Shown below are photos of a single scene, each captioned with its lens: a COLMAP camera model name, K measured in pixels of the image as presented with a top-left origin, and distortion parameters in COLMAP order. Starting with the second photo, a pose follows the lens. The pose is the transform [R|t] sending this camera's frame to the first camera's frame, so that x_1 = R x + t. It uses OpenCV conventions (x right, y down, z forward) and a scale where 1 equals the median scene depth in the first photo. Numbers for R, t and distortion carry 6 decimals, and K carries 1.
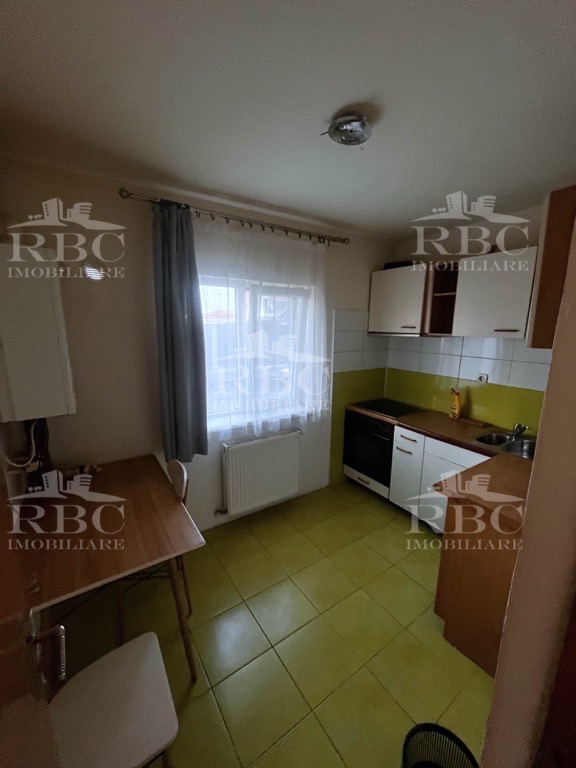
lens RADIAL K [[310.3, 0, 288.0], [0, 310.3, 384.0], [0, 0, 1]] dist [0.000127, 0.000101]
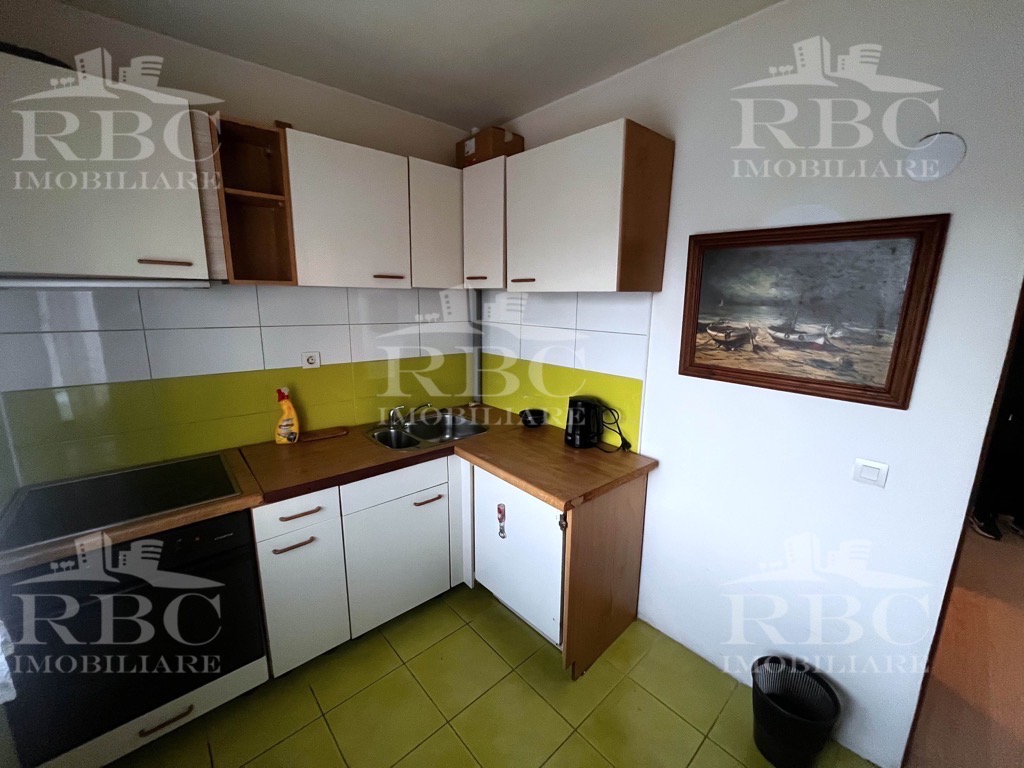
lens RADIAL K [[413.7, 0, 517.0], [0, 413.7, 382.5], [0, 0, 1]] dist [0.000127, 0.000101]
pose [[-0.138885, -0.209484, 0.967898, -0.191350], [0.169615, 0.957896, 0.231658, -0.090903], [-0.975675, 0.196344, -0.097506, 0.688618]]
